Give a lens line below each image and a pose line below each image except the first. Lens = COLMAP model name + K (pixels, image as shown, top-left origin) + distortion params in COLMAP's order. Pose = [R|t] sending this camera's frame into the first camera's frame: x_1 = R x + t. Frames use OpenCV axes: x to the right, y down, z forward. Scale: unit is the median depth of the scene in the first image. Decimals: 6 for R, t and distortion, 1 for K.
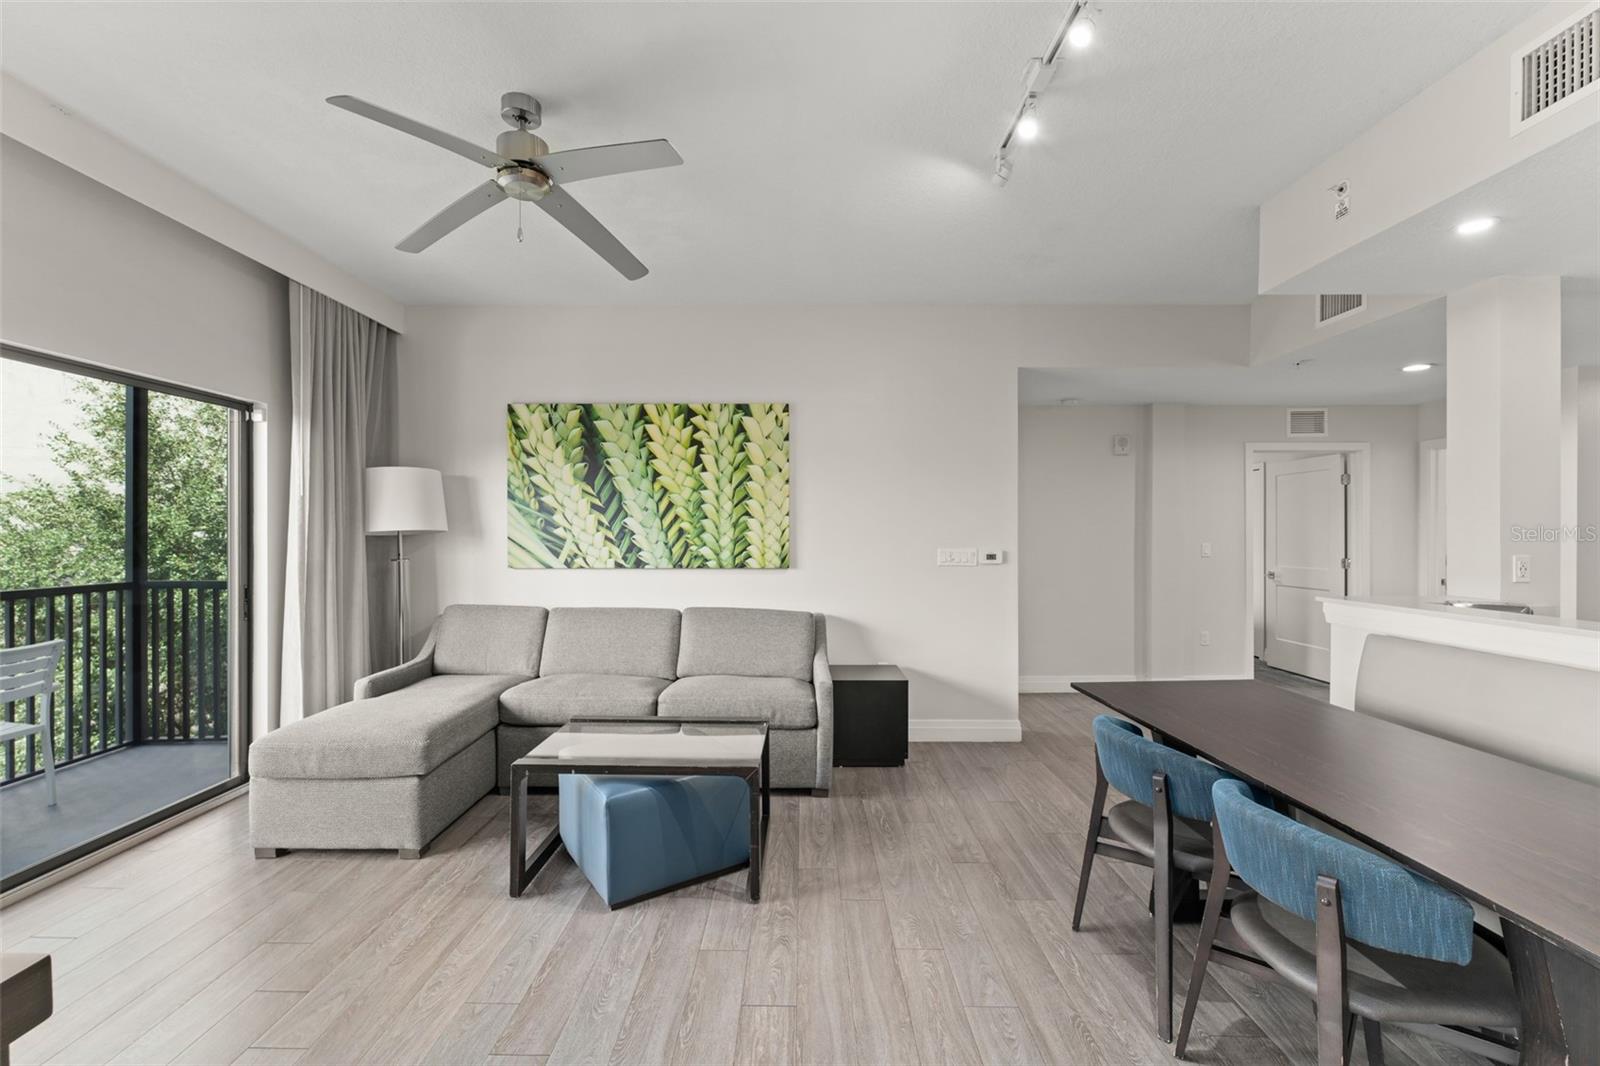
lens RADIAL K [[668.5, 0, 795.1], [0, 668.5, 538.0], [0, 0, 1]] dist [0.001995, -0.000250]
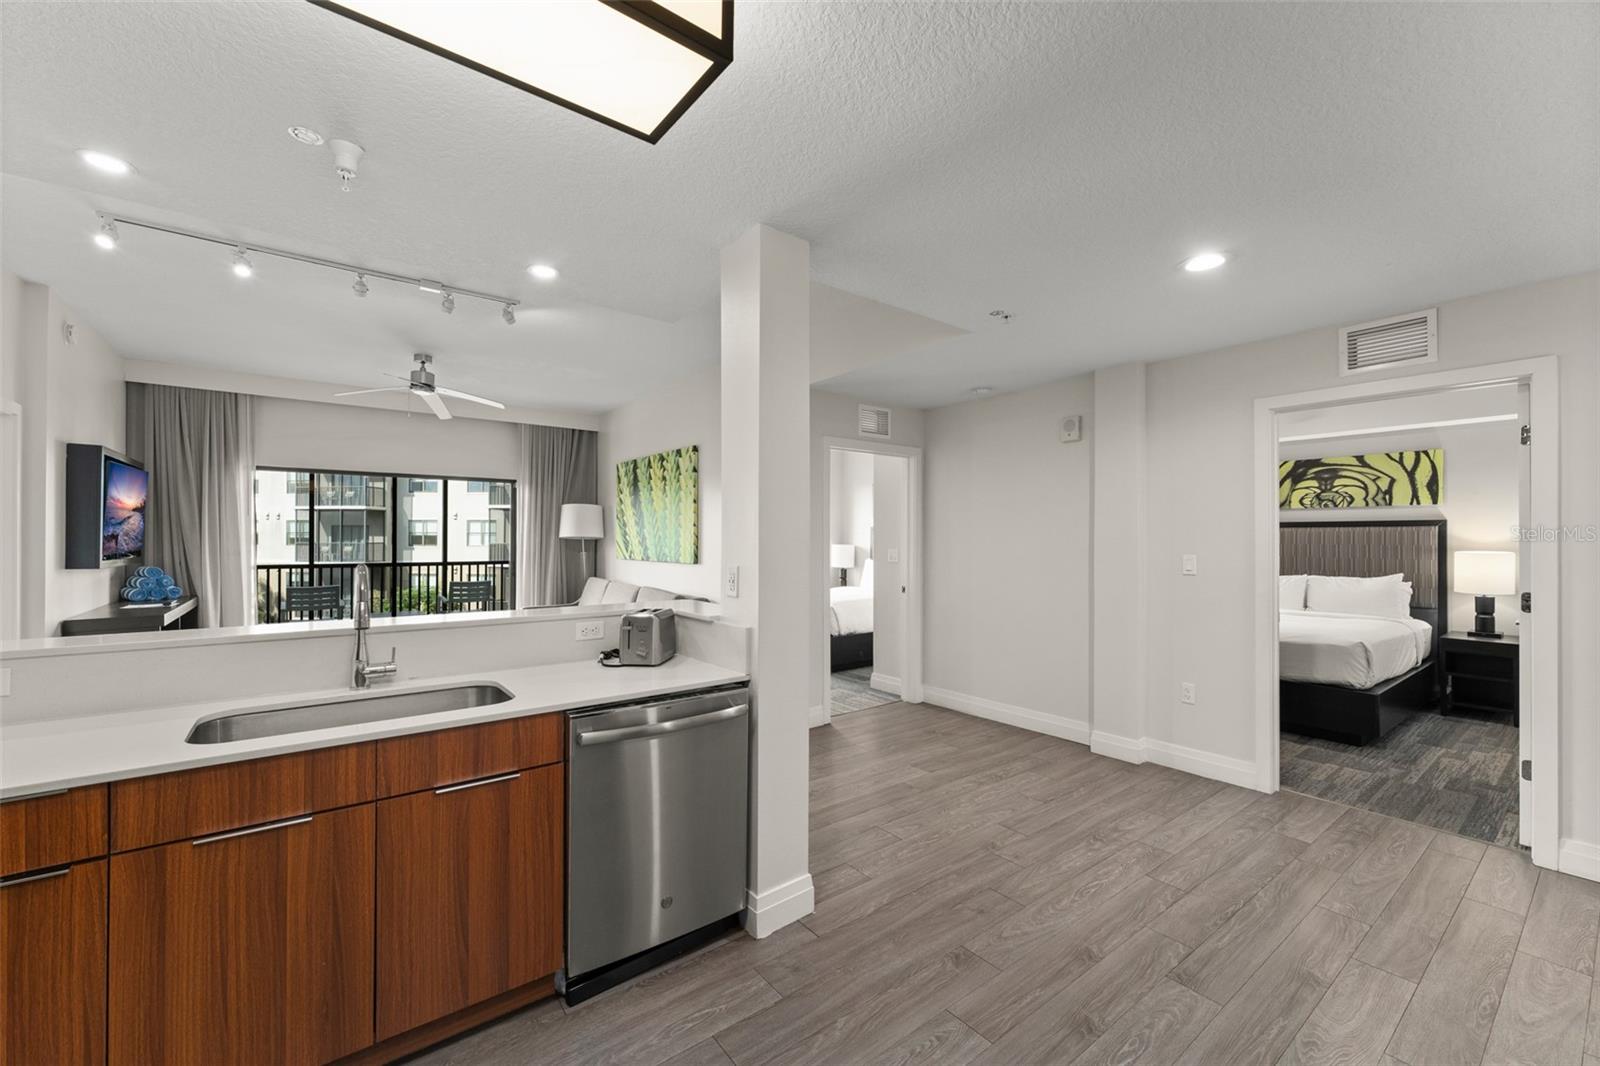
lens RADIAL K [[633.5, 0, 795.8], [0, 633.5, 536.5], [0, 0, 1]] dist [0.000069, -0.000536]
pose [[0.607031, -0.000188, -0.794678, 1.164019], [-0.008549, 0.999941, -0.006766, -0.004541], [0.794632, 0.010901, 0.606993, 0.371652]]
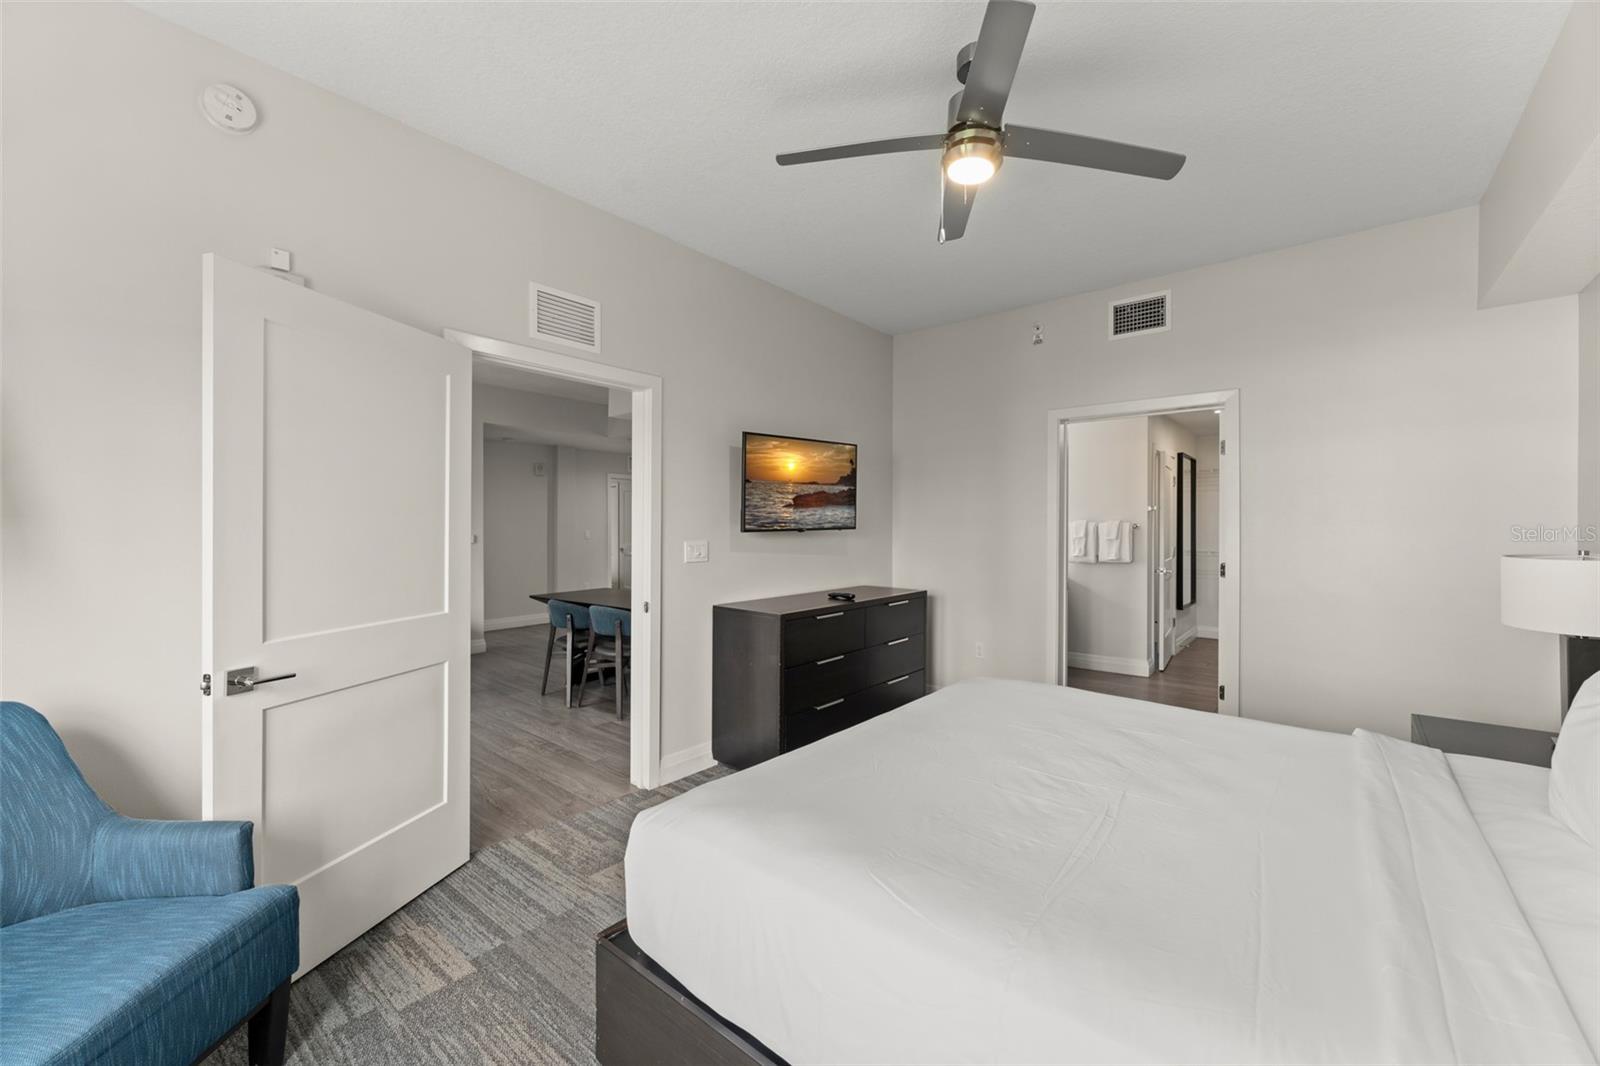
lens RADIAL K [[633.6, 0, 797.6], [0, 633.6, 529.5], [0, 0, 1]] dist [-0.001170, -0.001102]
pose [[0.643328, -0.000622, 0.765591, -0.357691], [0.001815, 0.999998, -0.000712, 0.009115], [-0.765589, 0.001848, 0.643327, -0.579747]]
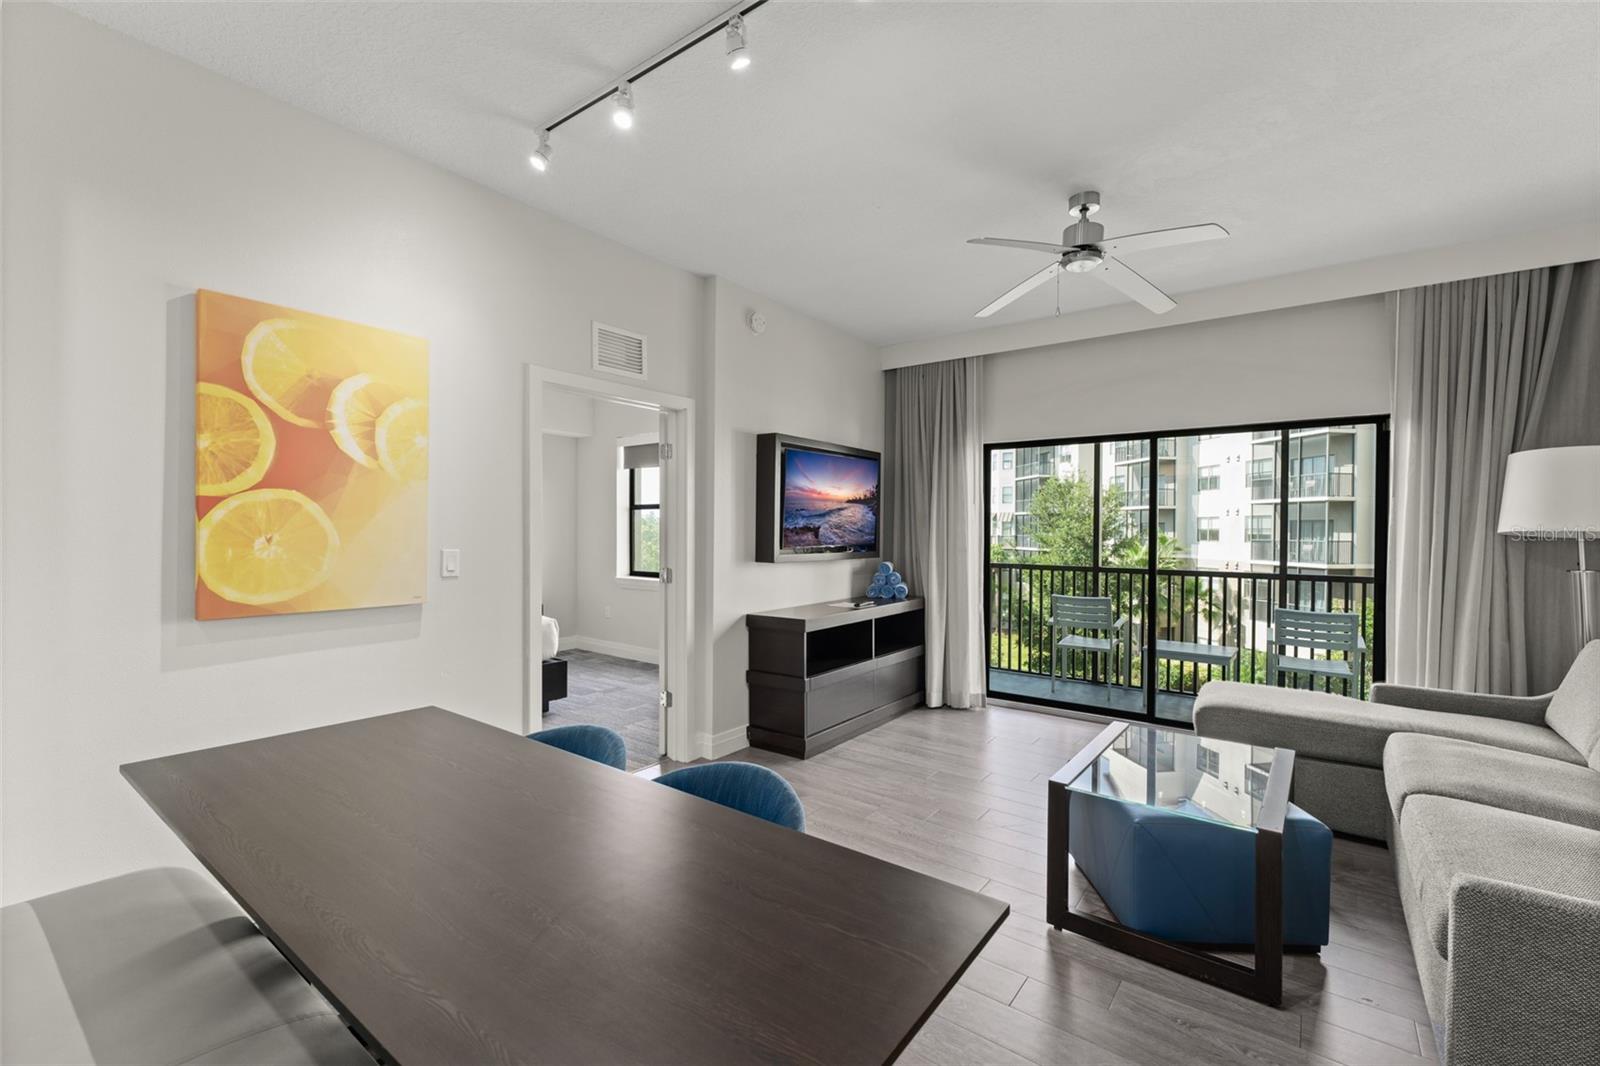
lens RADIAL K [[676.3, 0, 799.1], [0, 676.3, 536.3], [0, 0, 1]] dist [-0.001936, -0.000170]
pose [[-0.600627, 0.003071, -0.799524, 0.516054], [-0.012175, 0.999842, 0.012986, -0.005144], [0.799437, 0.017534, -0.600494, 0.724801]]
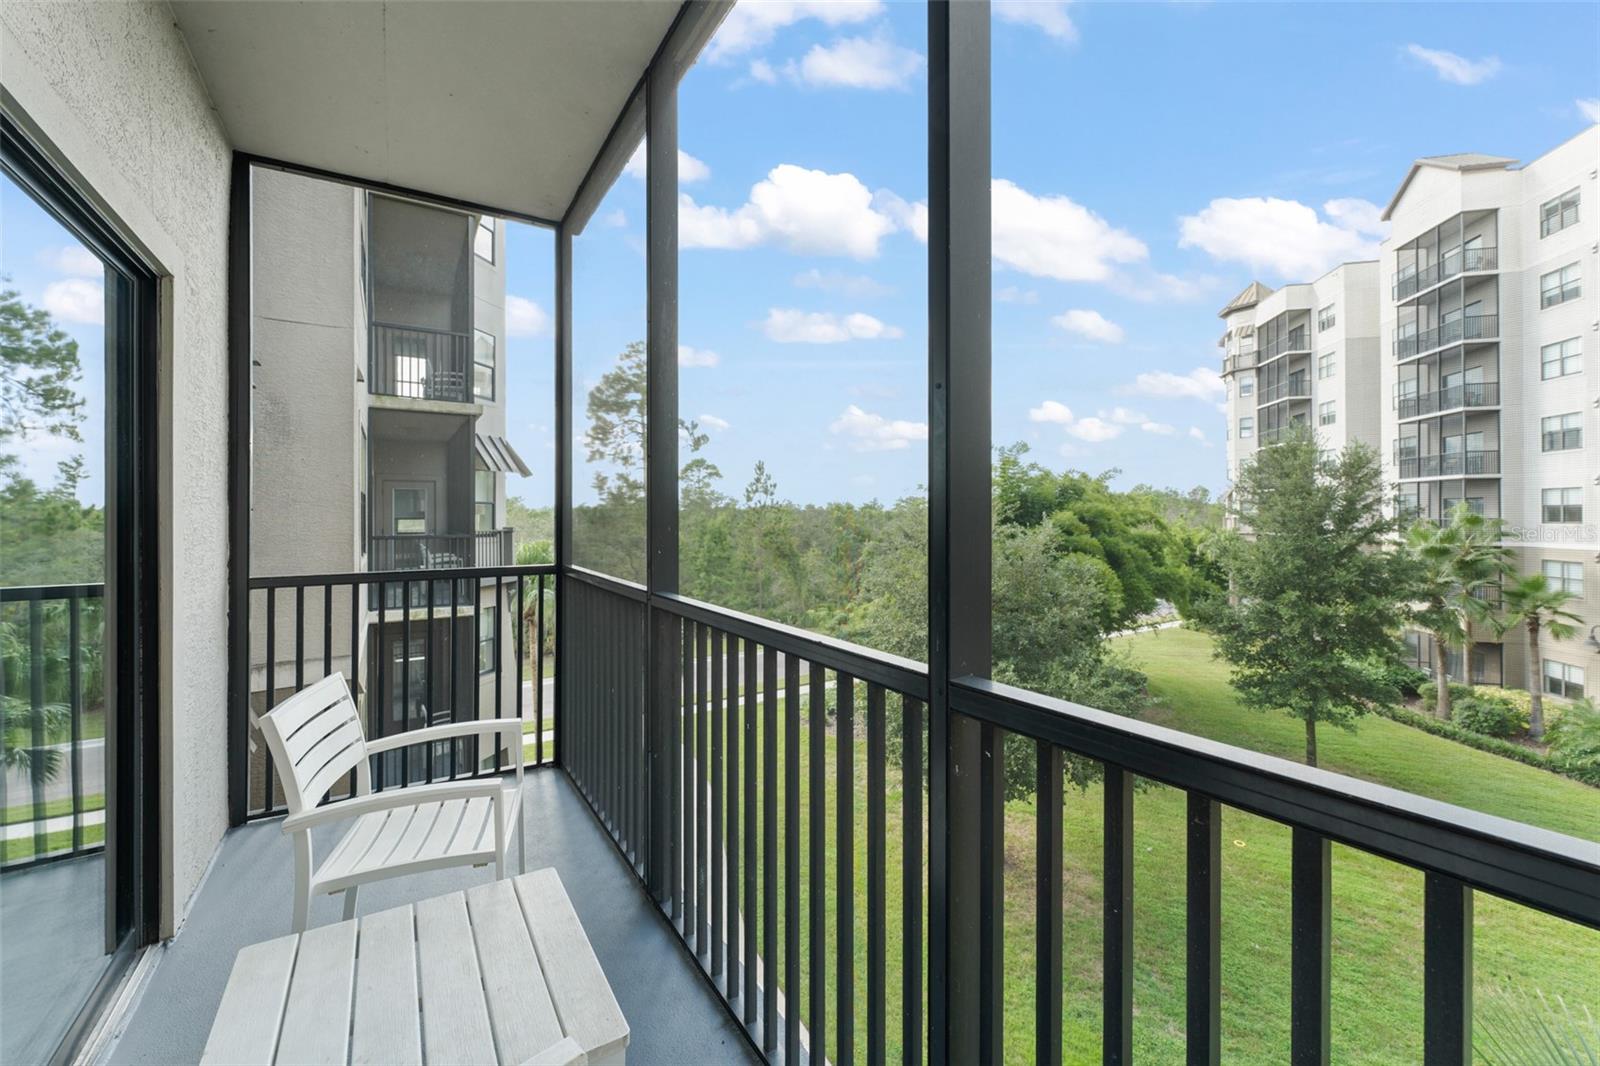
lens RADIAL K [[635.9, 0, 799.9], [0, 635.9, 512.5], [0, 0, 1]] dist [0.002767, 0.000059]
pose [[-0.840907, 0.001086, -0.541178, -0.825127], [-0.000357, 0.999997, 0.002561, 0.005215], [0.541179, 0.002347, -0.840904, 0.841469]]
